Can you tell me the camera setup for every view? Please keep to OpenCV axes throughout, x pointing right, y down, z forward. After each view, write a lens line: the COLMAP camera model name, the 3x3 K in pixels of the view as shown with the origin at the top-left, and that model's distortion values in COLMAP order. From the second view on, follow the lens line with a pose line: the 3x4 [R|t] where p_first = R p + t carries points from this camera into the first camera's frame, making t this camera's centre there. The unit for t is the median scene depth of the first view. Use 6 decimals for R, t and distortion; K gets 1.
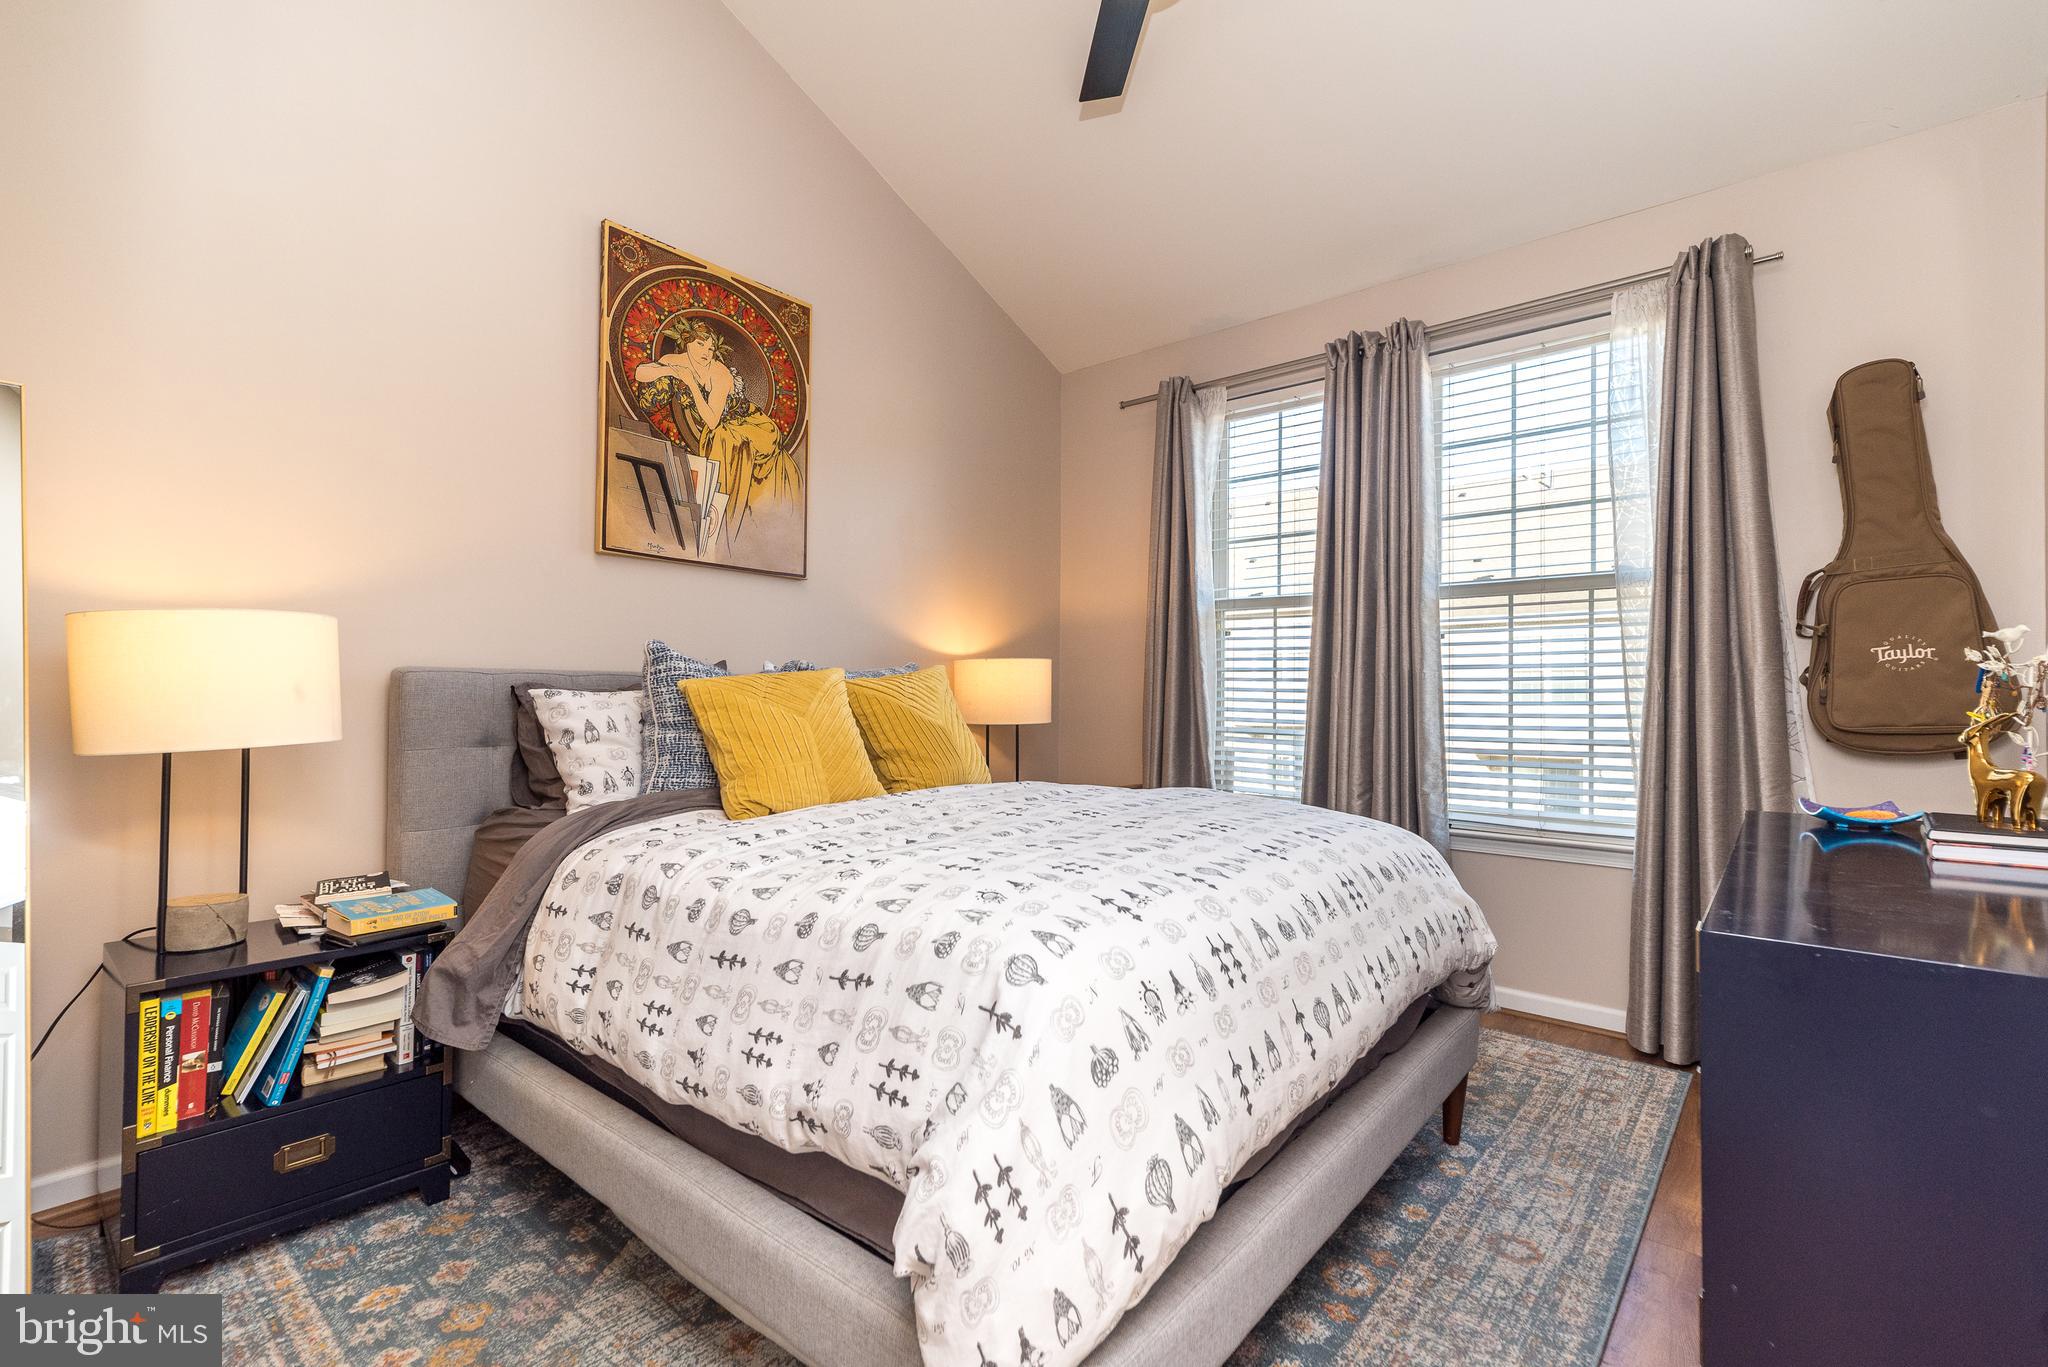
lens RADIAL K [[905.3, 0, 1029.5], [0, 905.3, 690.0], [0, 0, 1]] dist [0.006719, 0.001477]
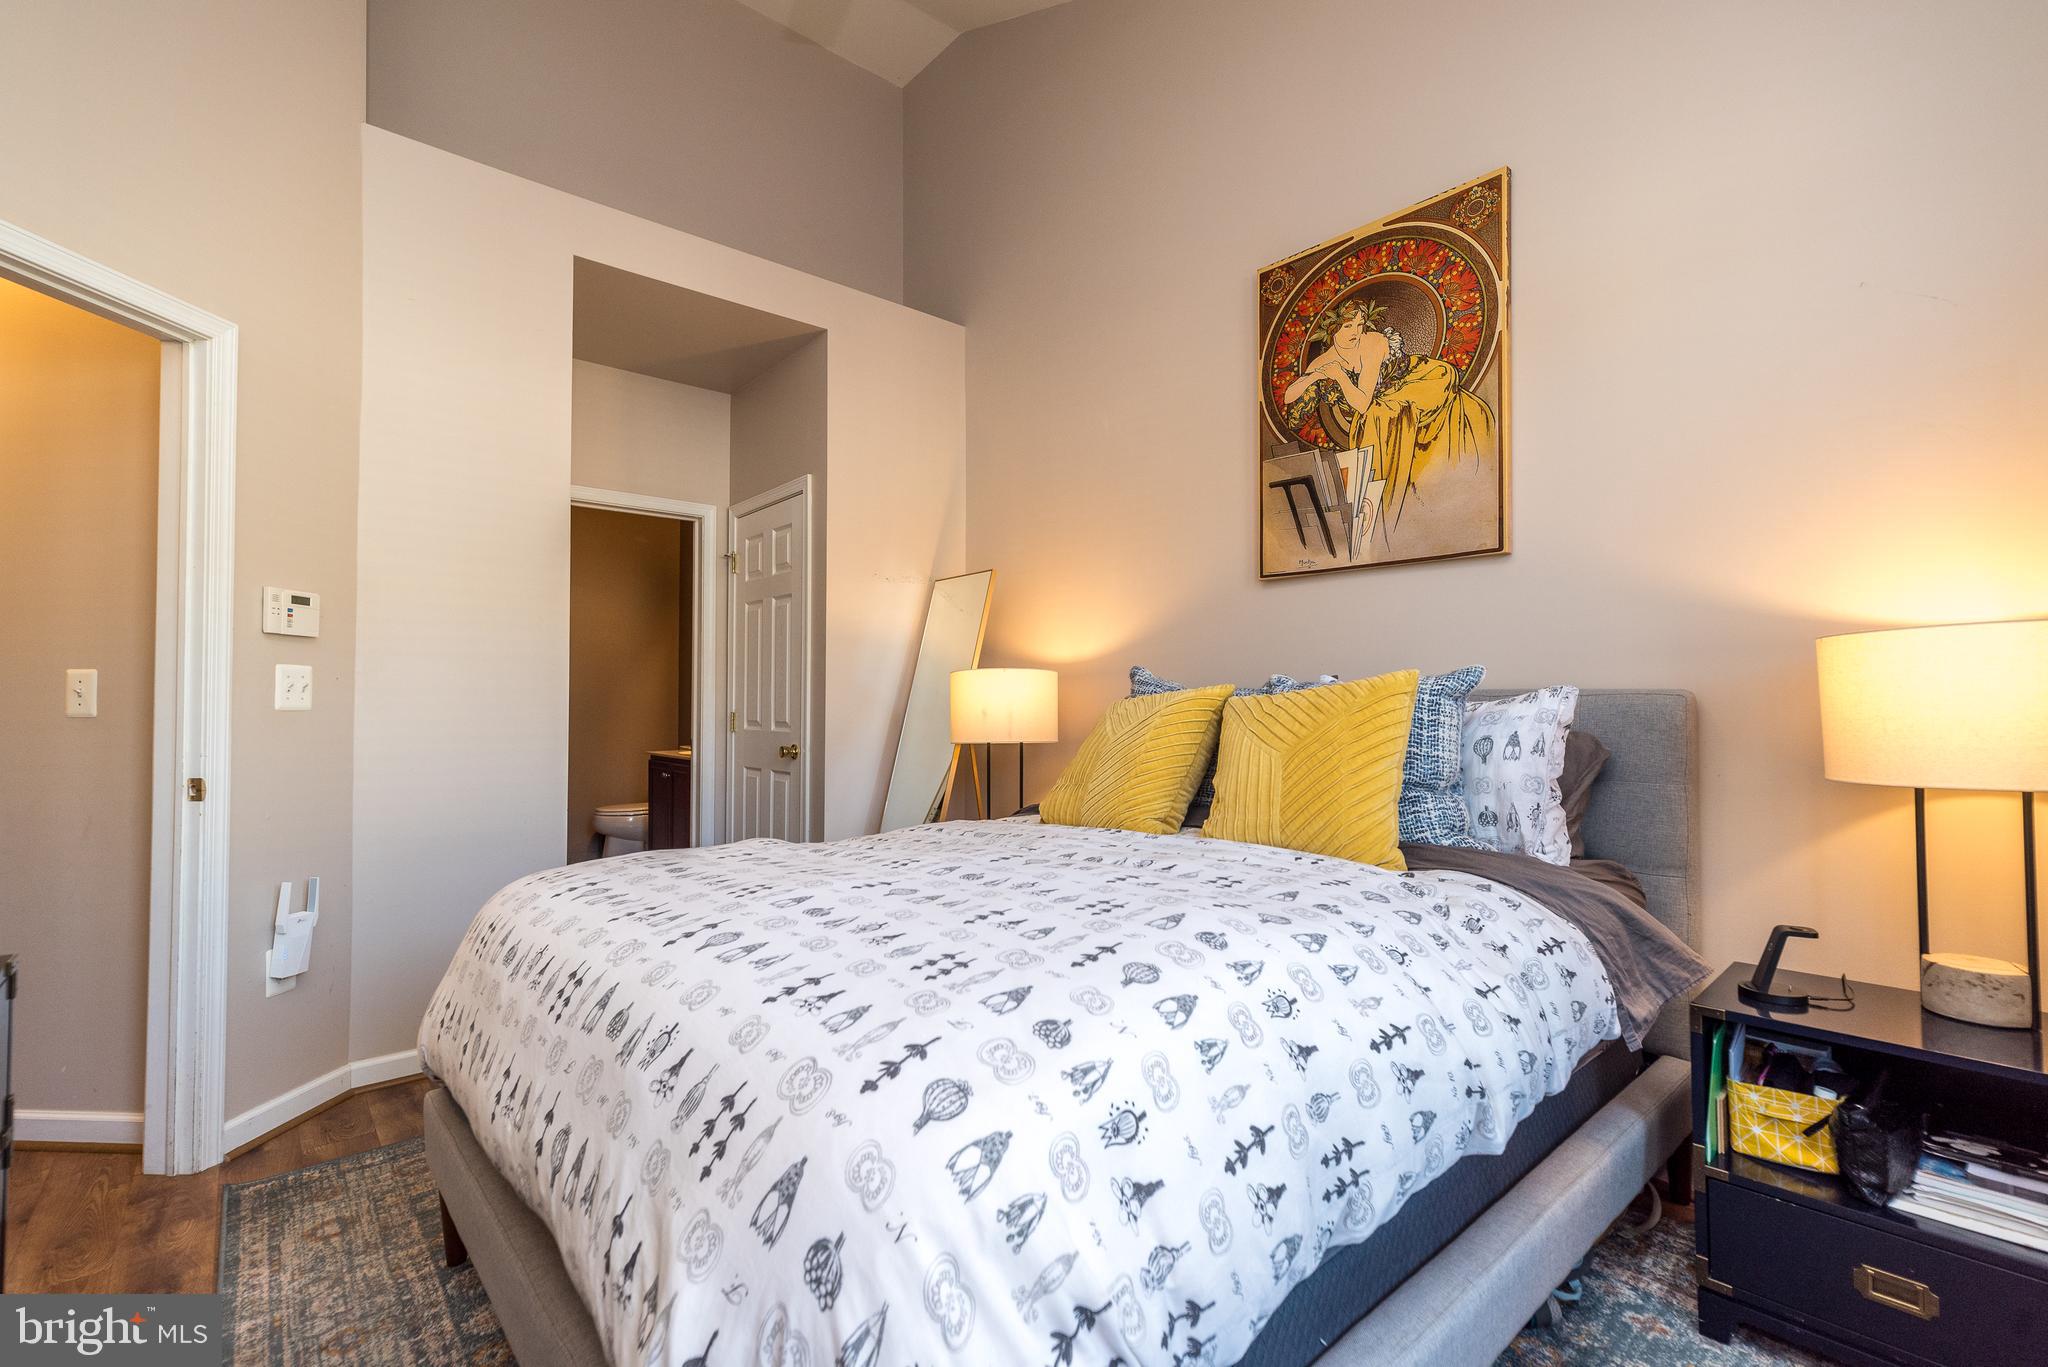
lens RADIAL K [[905.3, 0, 1029.3], [0, 905.3, 686.4], [0, 0, 1]] dist [0.006719, 0.001477]
pose [[-0.150538, -0.018097, -0.988439, 0.576890], [0.015018, 0.999675, -0.020590, -0.007668], [0.988490, -0.017944, -0.150217, 0.817321]]
